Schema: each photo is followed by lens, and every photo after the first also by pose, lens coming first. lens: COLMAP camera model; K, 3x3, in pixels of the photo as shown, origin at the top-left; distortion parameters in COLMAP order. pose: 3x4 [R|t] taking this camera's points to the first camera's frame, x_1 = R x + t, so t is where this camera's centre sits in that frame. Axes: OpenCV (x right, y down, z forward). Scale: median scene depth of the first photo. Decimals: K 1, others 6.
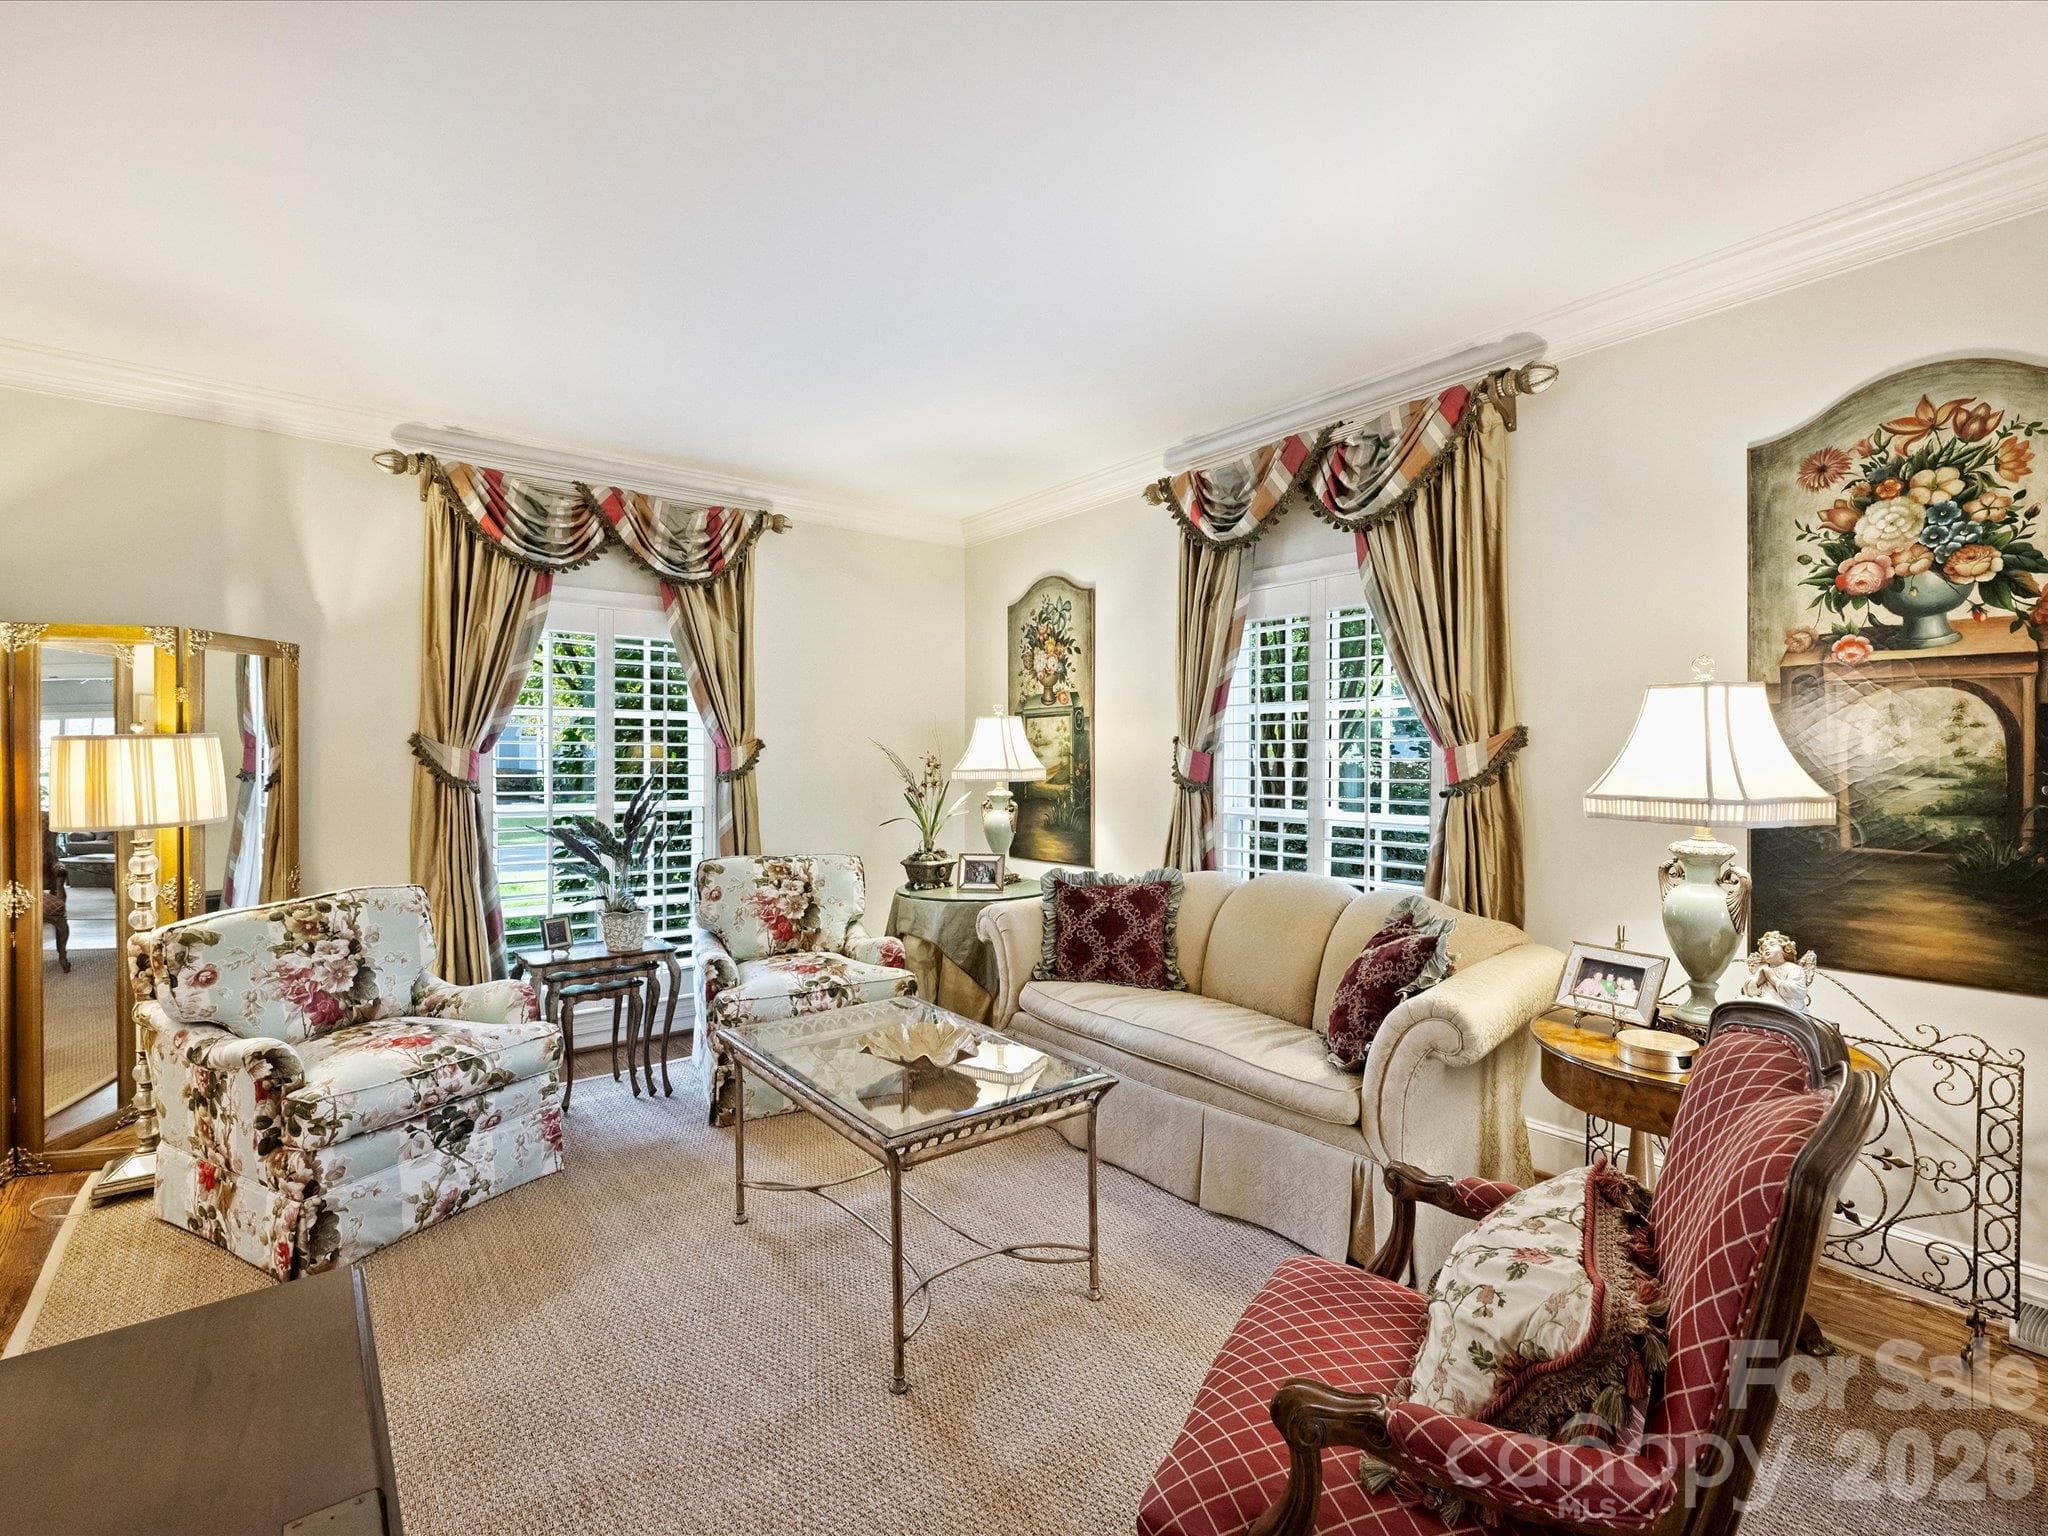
lens RADIAL K [[946.4, 0, 1032.9], [0, 946.4, 775.1], [0, 0, 1]] dist [0.000432, 0.000081]
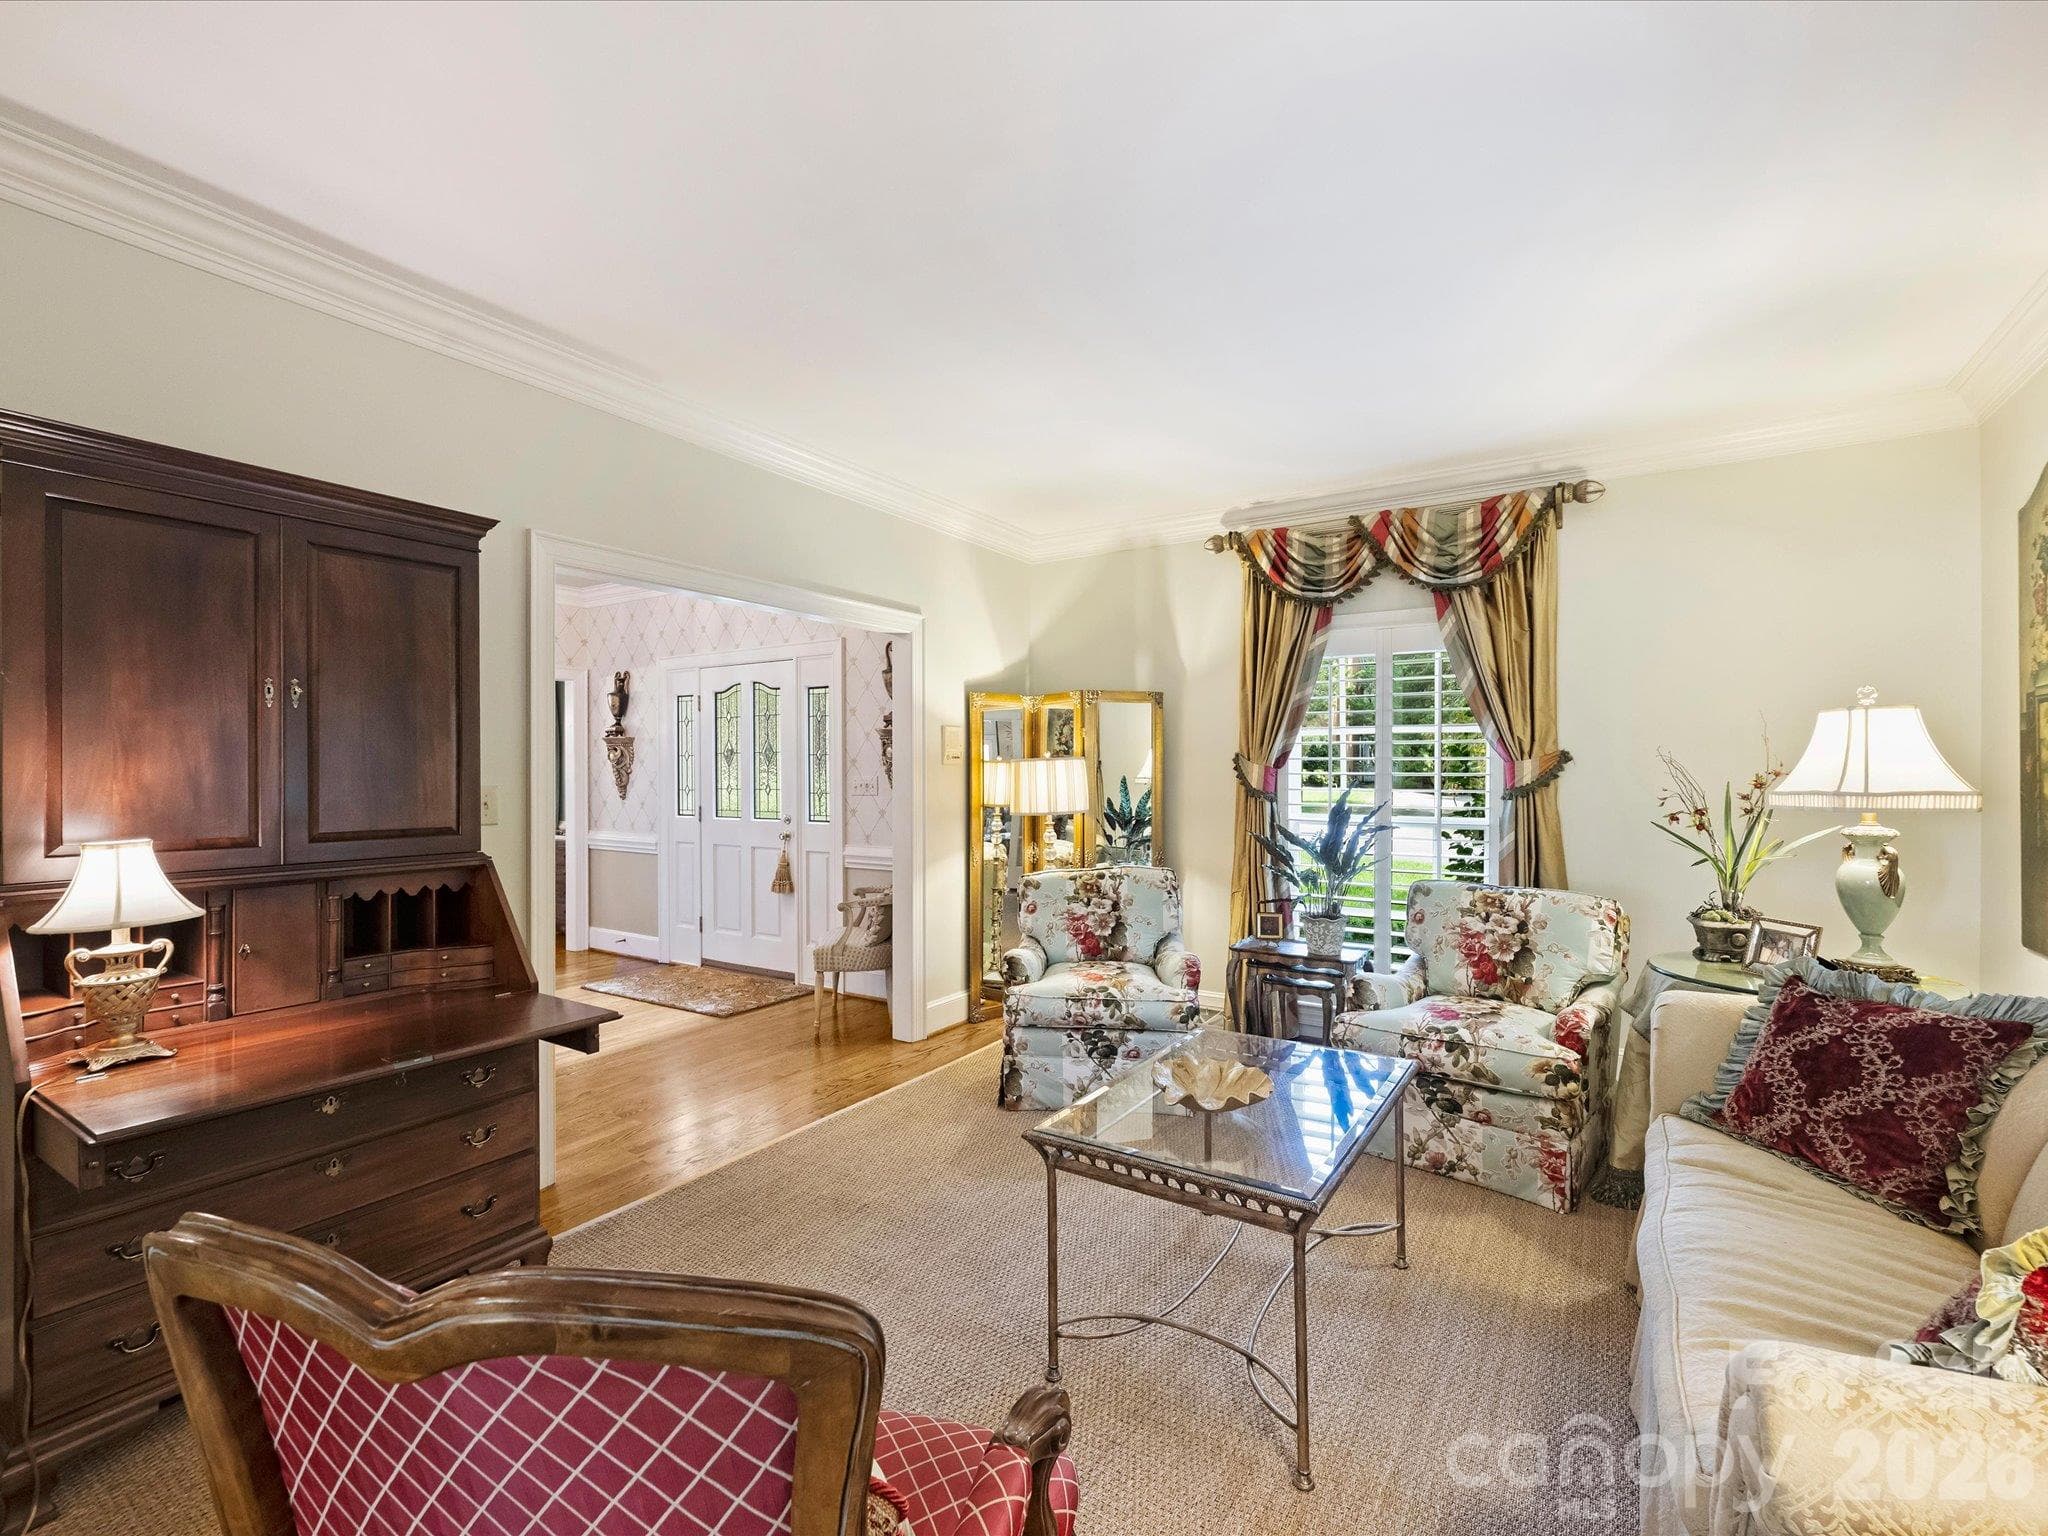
lens RADIAL K [[946.4, 0, 1032.9], [0, 946.4, 775.1], [0, 0, 1]] dist [0.000432, 0.000081]
pose [[0.302206, 0.004776, -0.953231, 0.463365], [-0.016707, 0.999860, -0.000287, -0.009601], [0.953096, 0.016013, 0.302243, 0.354304]]
